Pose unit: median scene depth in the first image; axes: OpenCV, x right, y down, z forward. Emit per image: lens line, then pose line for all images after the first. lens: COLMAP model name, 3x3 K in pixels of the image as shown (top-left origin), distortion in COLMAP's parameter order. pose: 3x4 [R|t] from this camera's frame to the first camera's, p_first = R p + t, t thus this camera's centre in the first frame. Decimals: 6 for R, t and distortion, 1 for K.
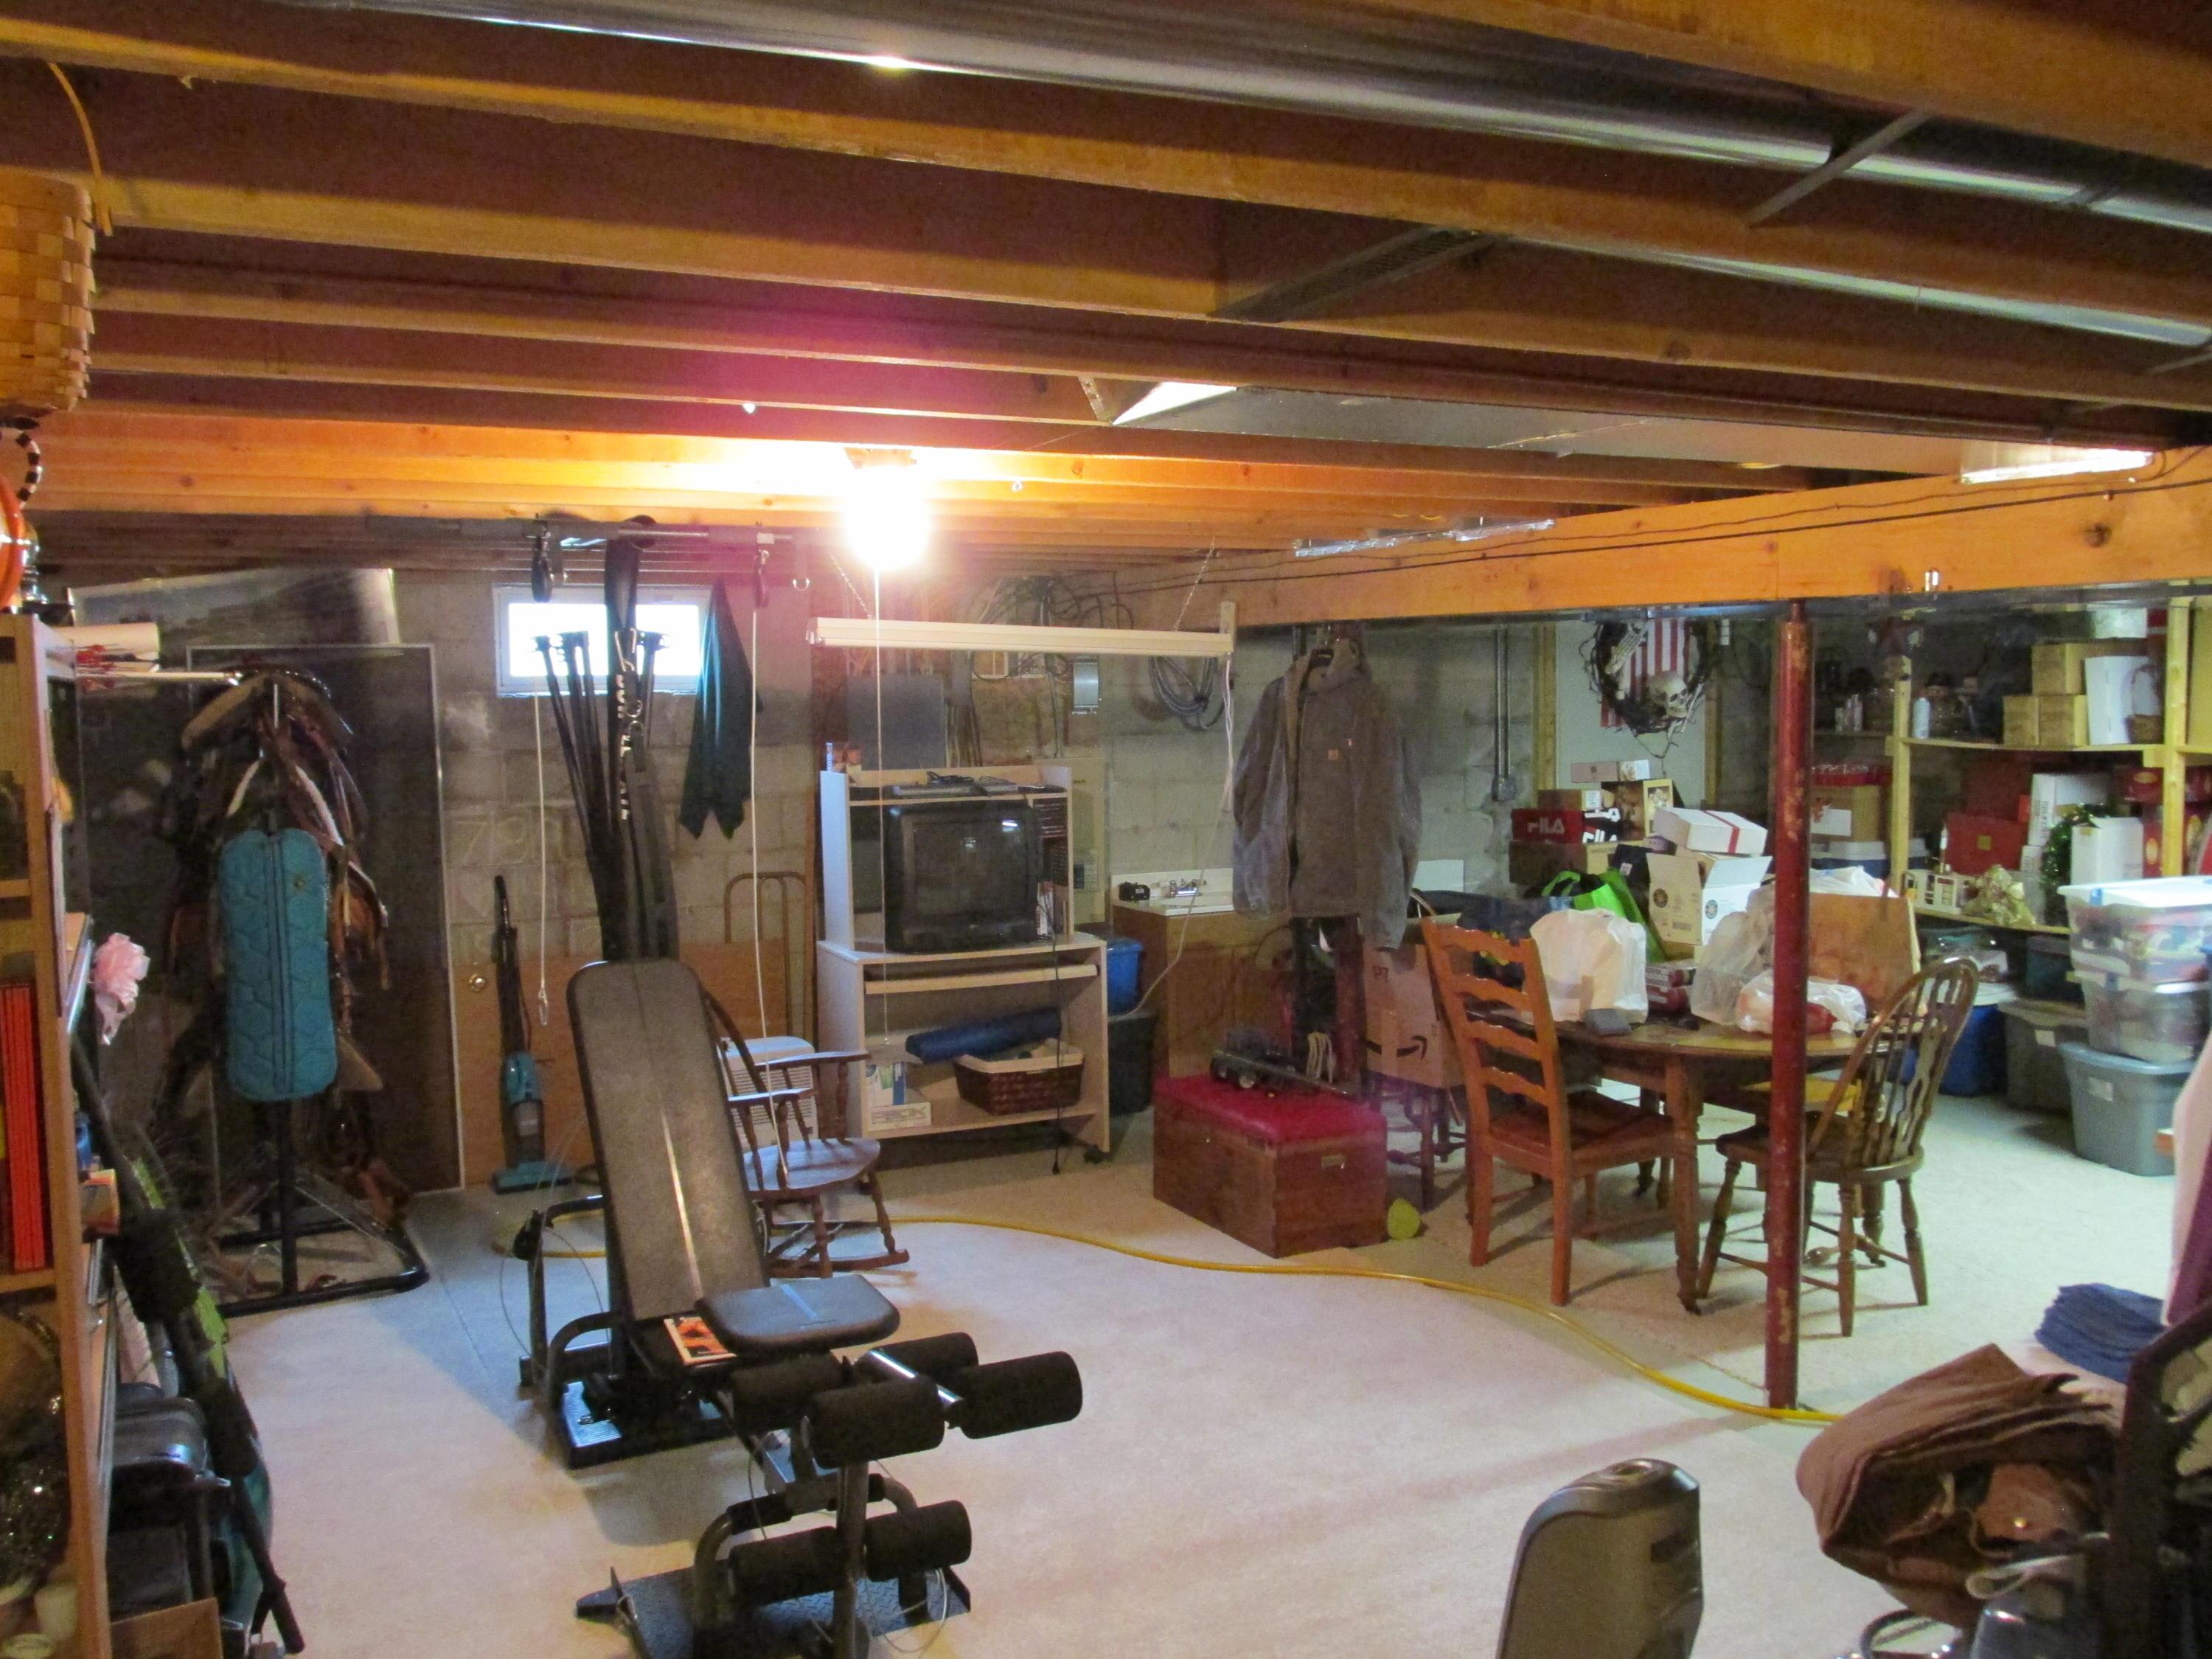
lens RADIAL K [[1835.2, 0, 1106.0], [0, 1835.2, 829.5], [0, 0, 1]] dist [-0.063174, 0.089057]
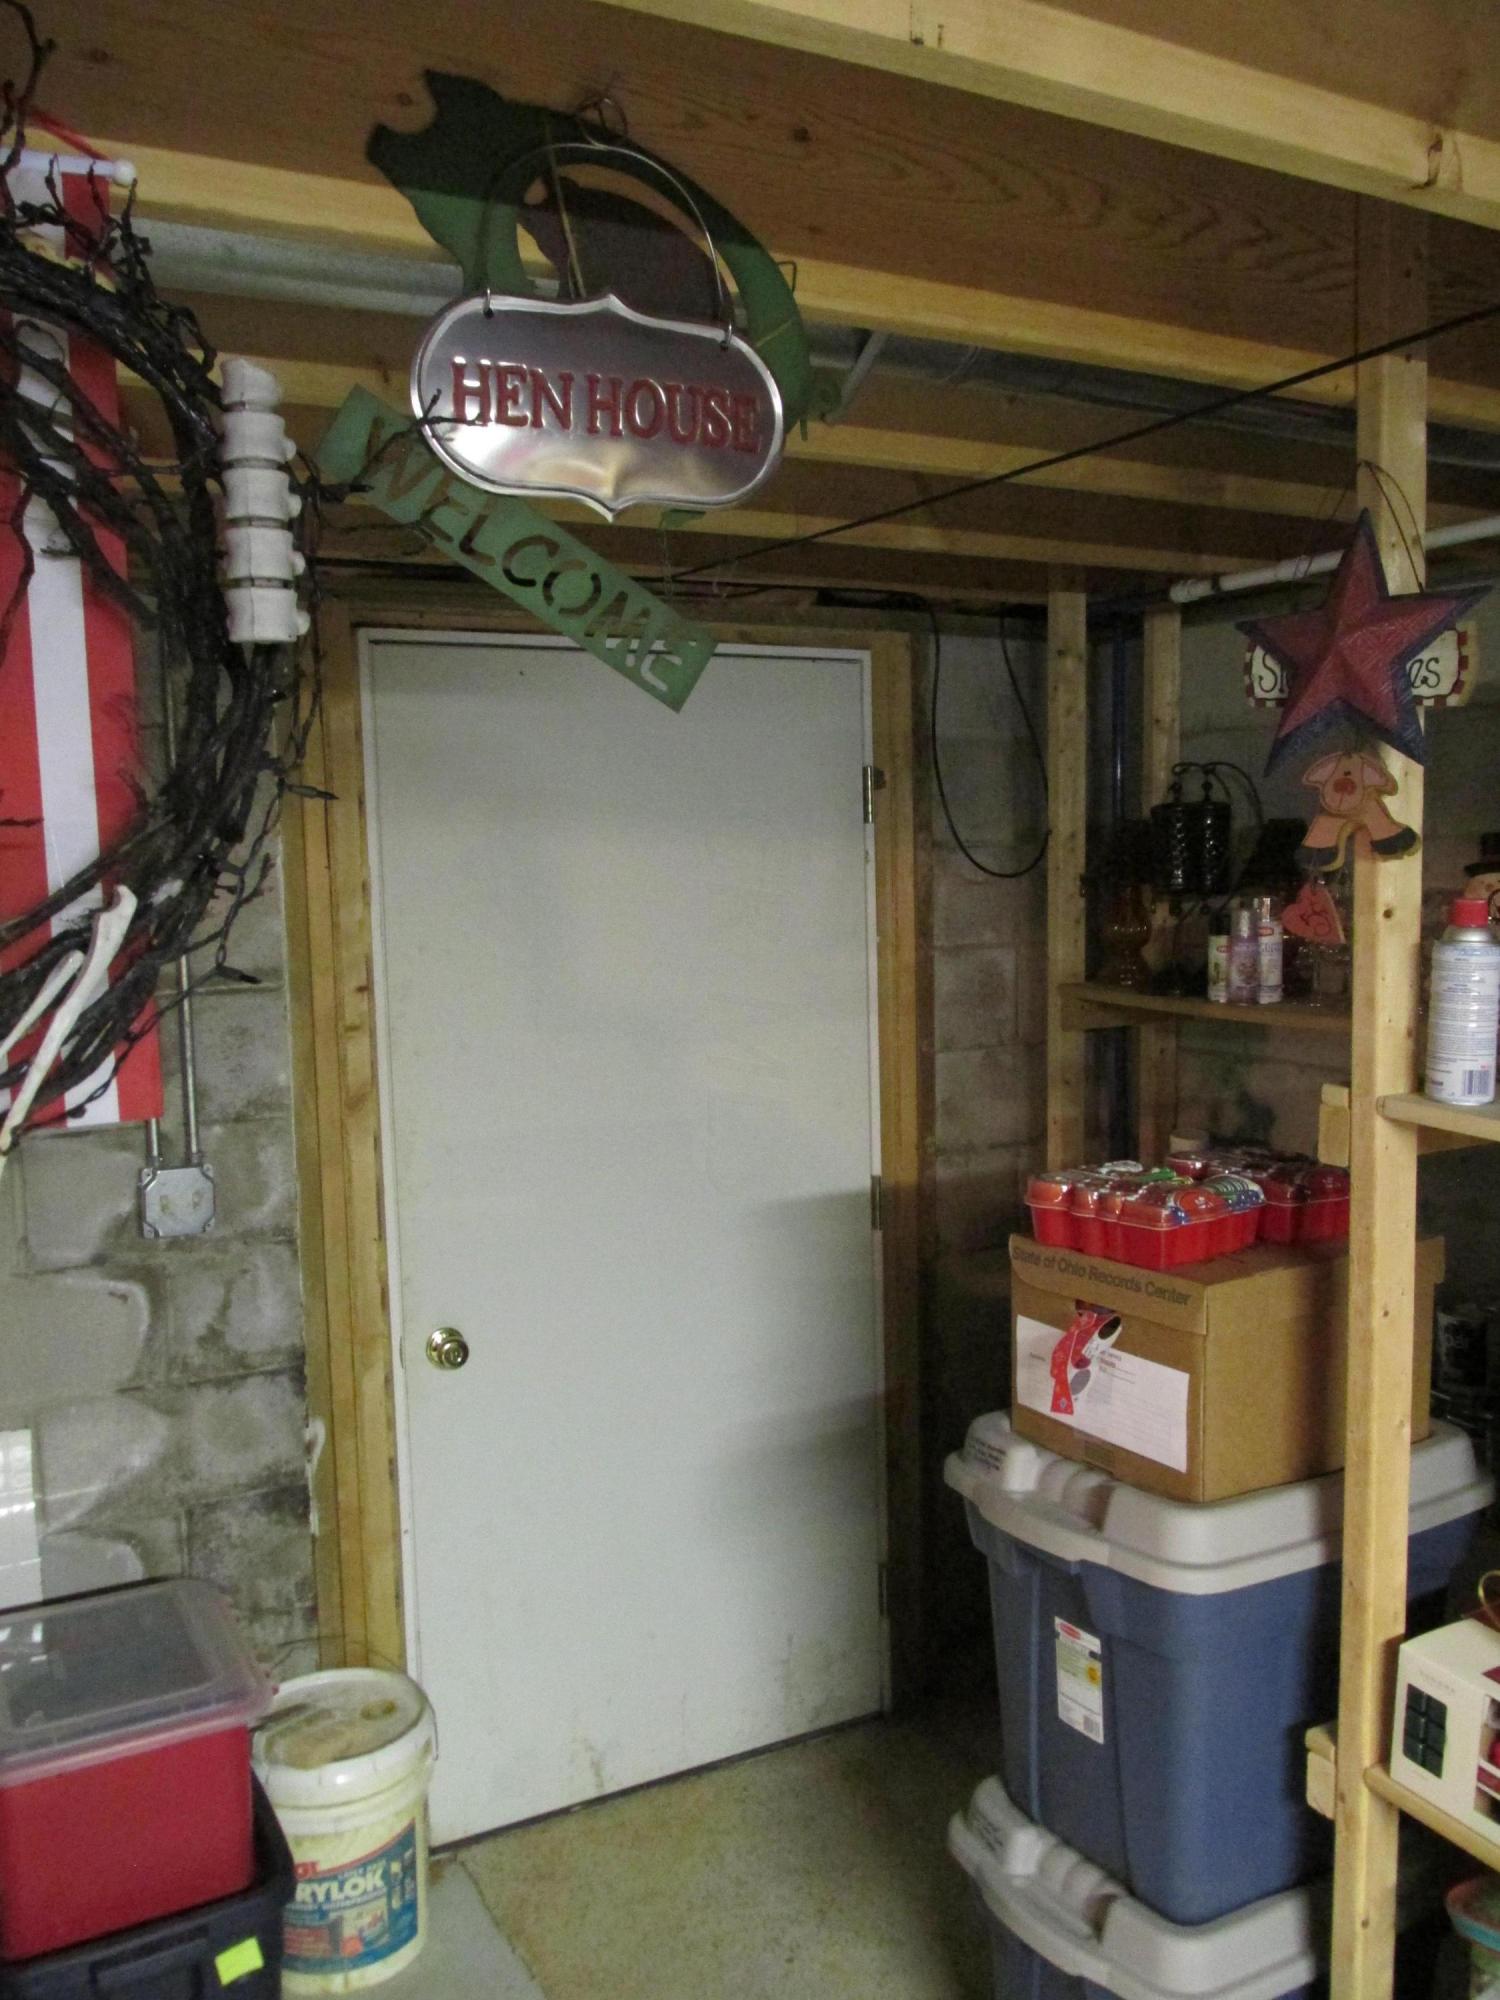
lens RADIAL K [[1659.3, 0, 750.0], [0, 1659.3, 1000.0], [0, 0, 1]] dist [-0.063174, 0.089057]
pose [[0.999683, -0.010119, 0.023034, 0.324582], [0.009955, 0.999924, 0.007219, -0.060899], [-0.023106, -0.006988, 0.999709, 0.730634]]
